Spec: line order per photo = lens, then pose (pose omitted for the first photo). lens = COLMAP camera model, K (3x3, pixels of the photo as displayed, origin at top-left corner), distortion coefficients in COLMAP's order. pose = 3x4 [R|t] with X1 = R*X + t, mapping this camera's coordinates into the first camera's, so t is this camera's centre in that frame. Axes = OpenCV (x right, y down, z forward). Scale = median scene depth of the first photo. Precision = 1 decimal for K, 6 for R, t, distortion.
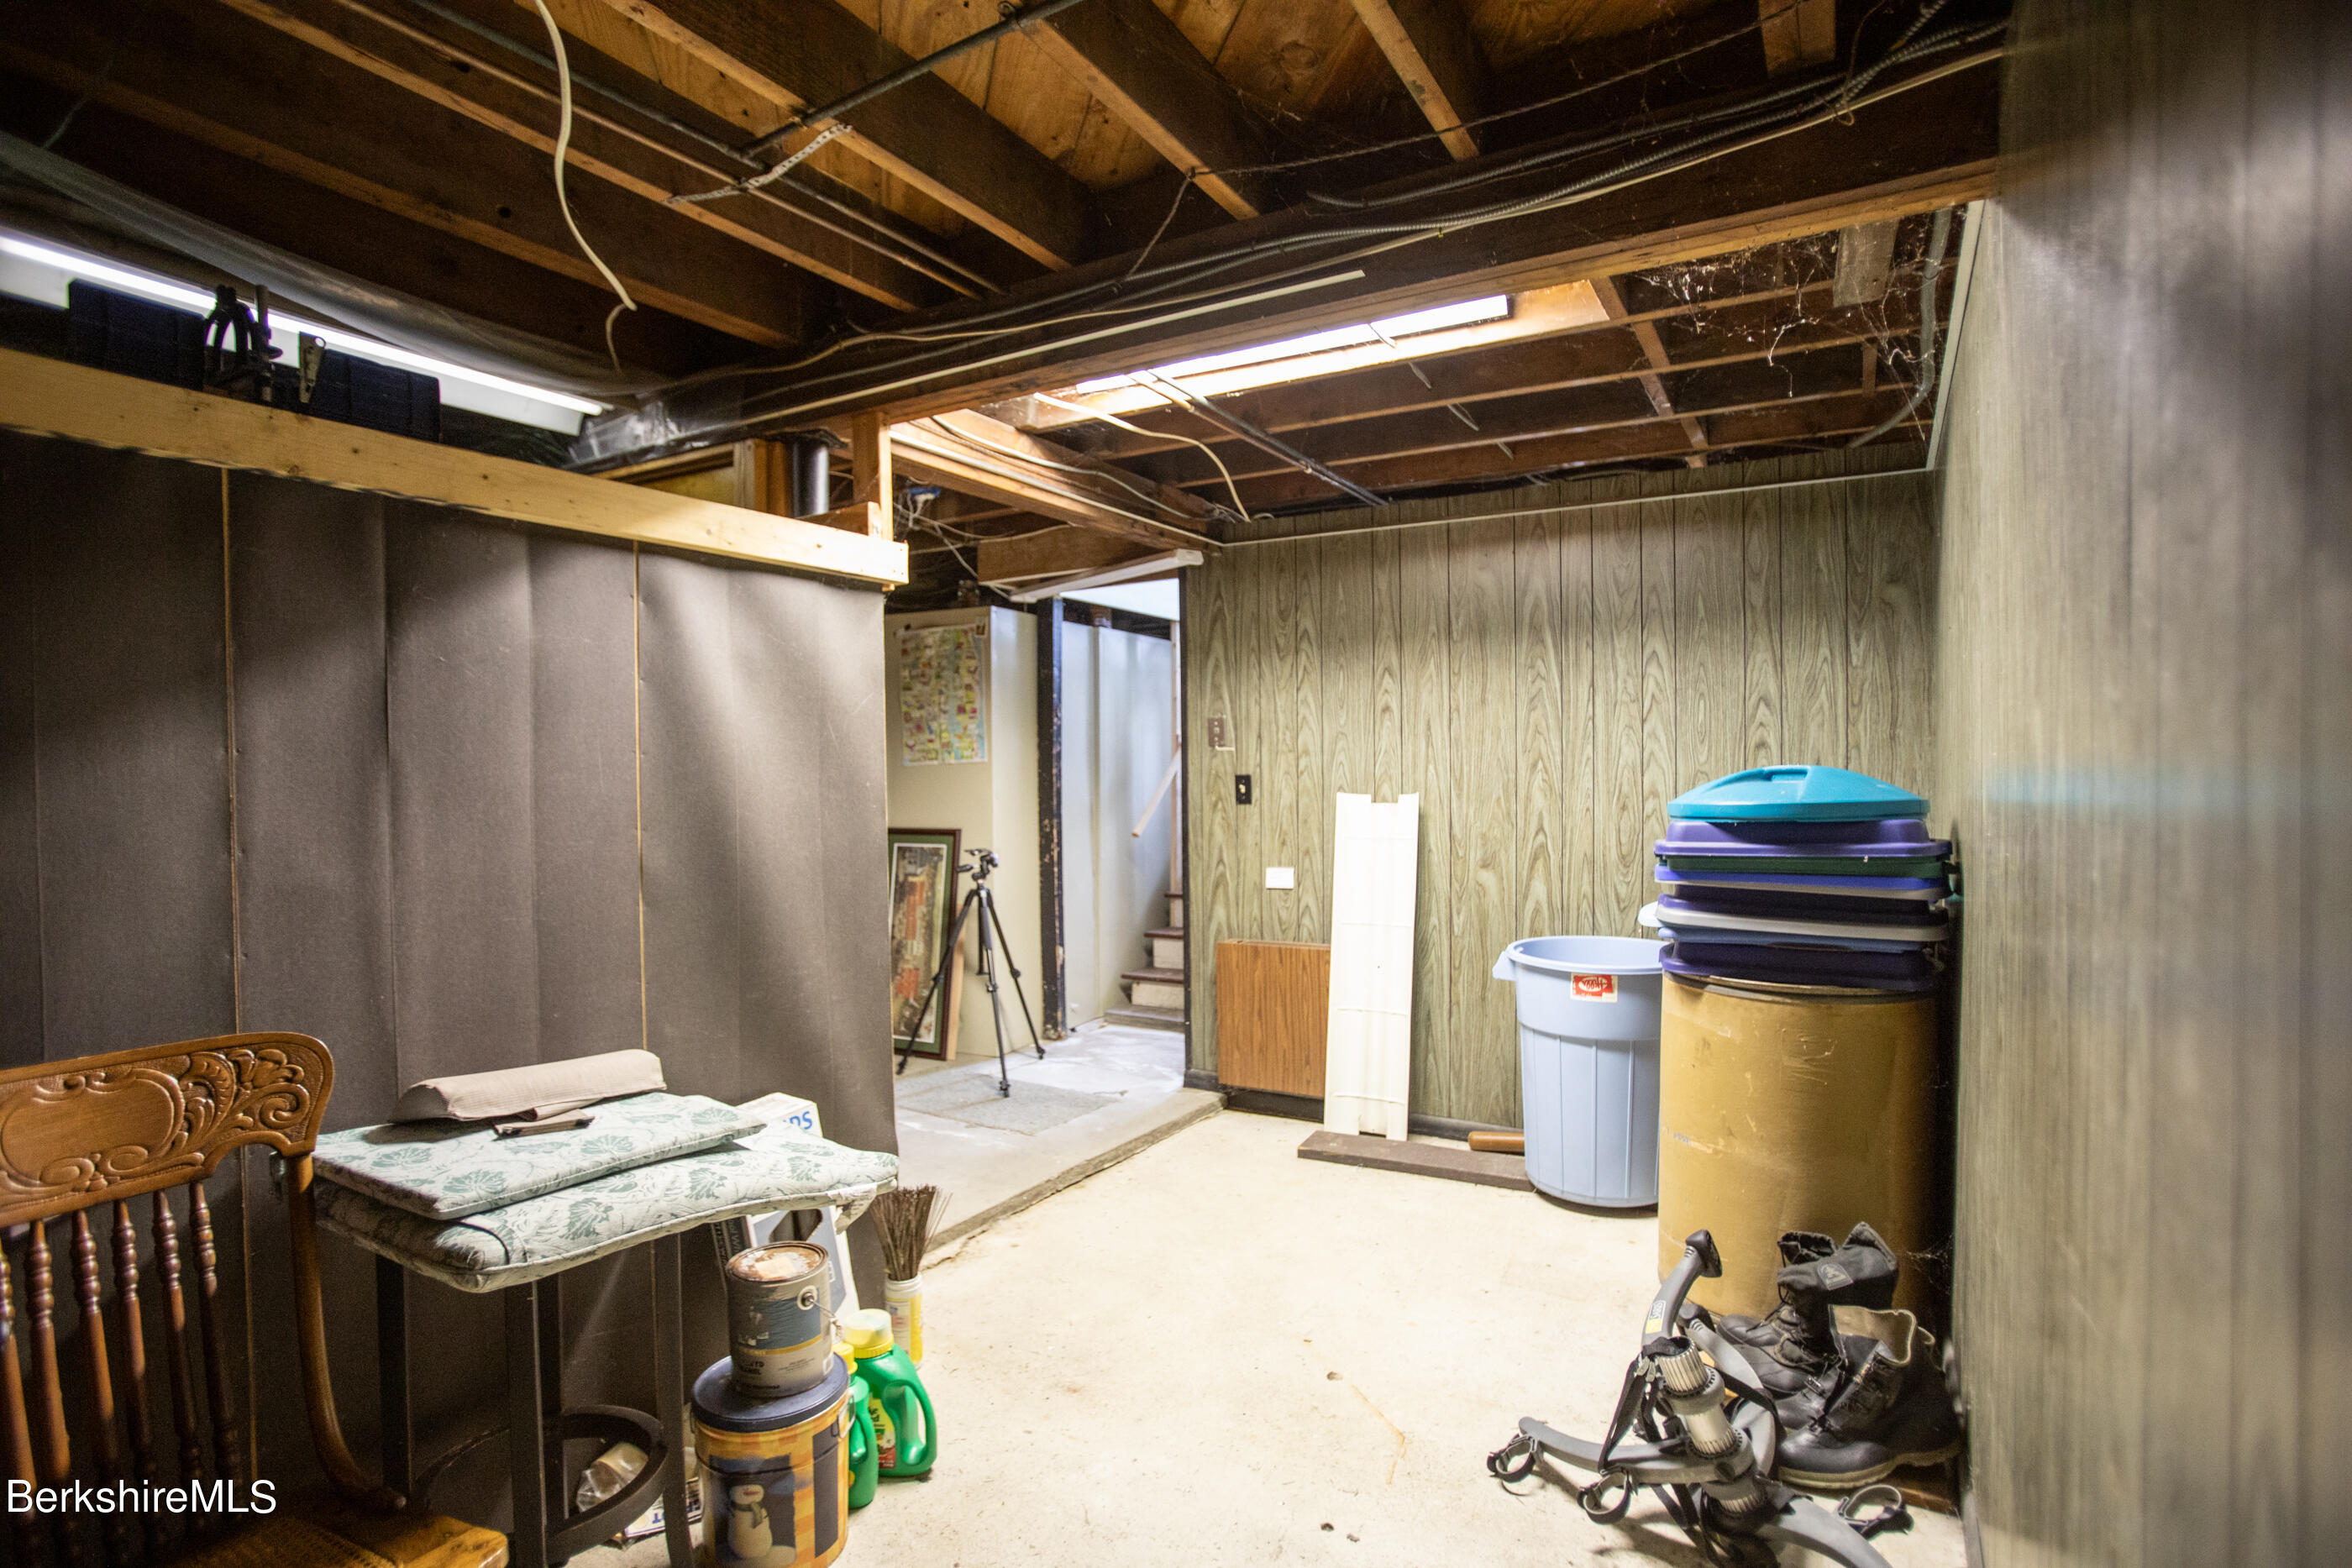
lens RADIAL K [[1167.9, 0, 1176.0], [0, 1167.9, 784.0], [0, 0, 1]] dist [-0.076008, 0.041072]
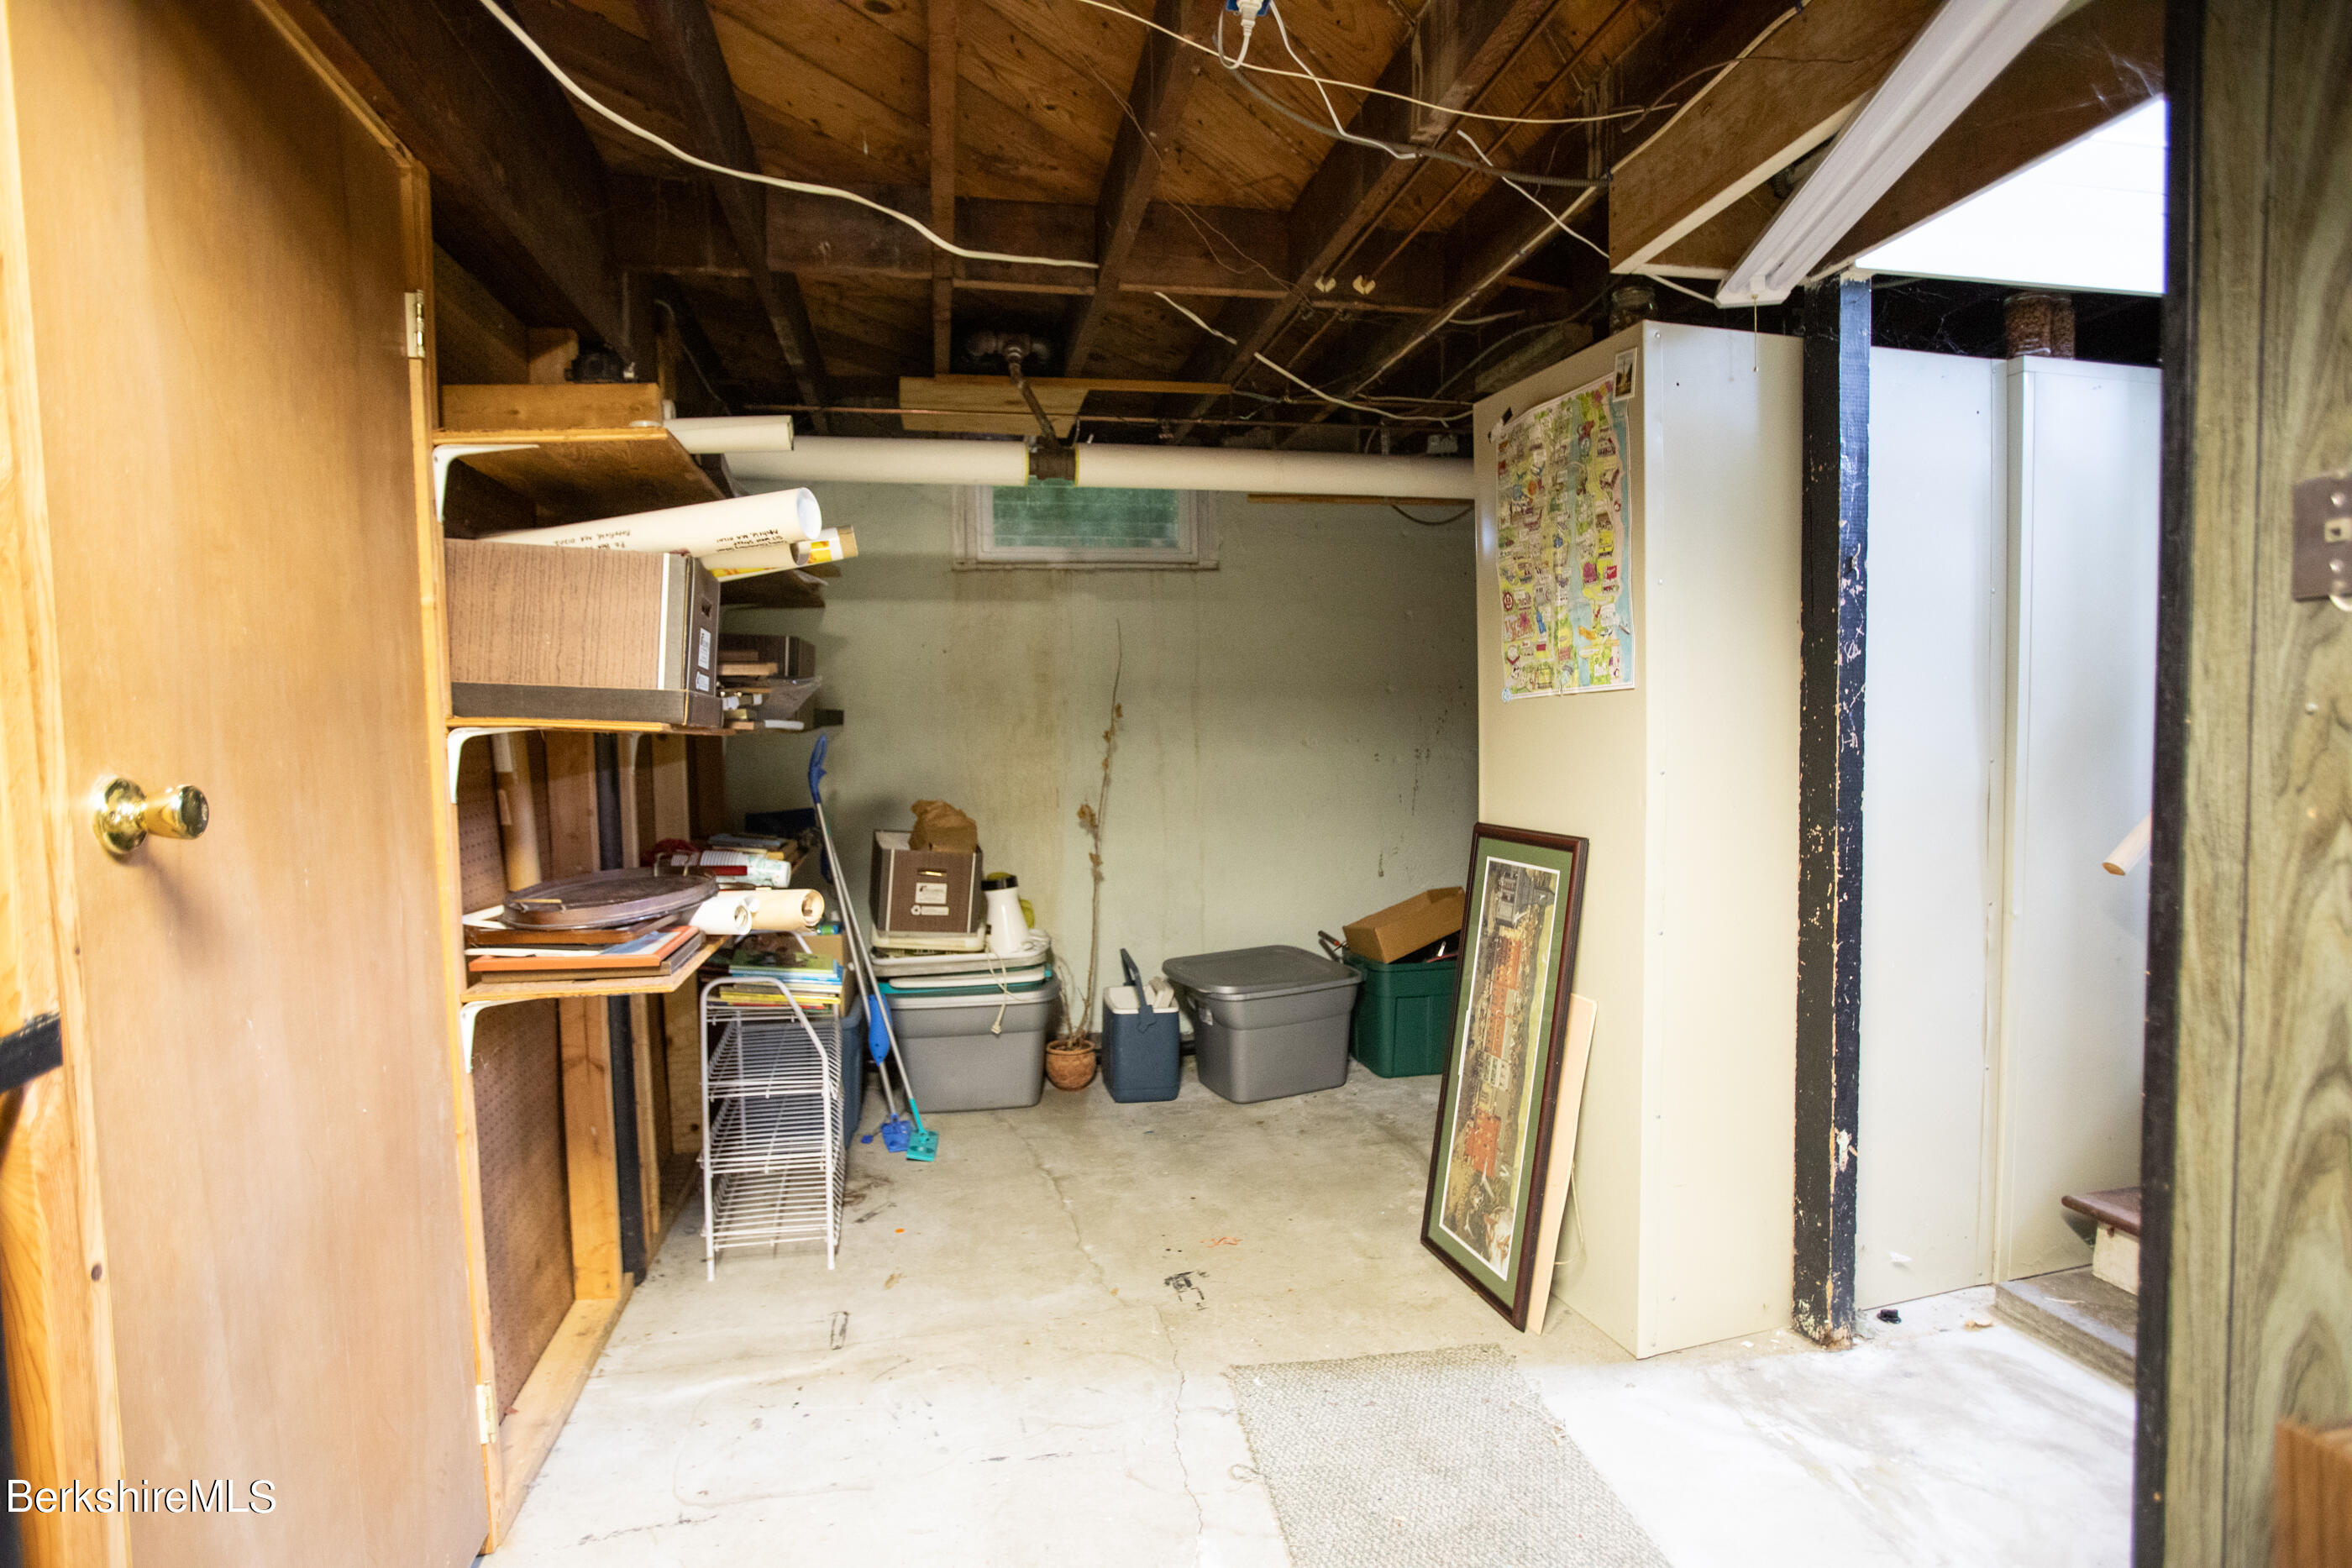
lens RADIAL K [[1167.9, 0, 1176.0], [0, 1167.9, 784.0], [0, 0, 1]] dist [-0.076008, 0.041072]
pose [[0.660058, 0.037432, -0.750282, 0.046293], [-0.001227, 0.998810, 0.048752, -0.004225], [0.751214, -0.031258, 0.659318, 0.579615]]
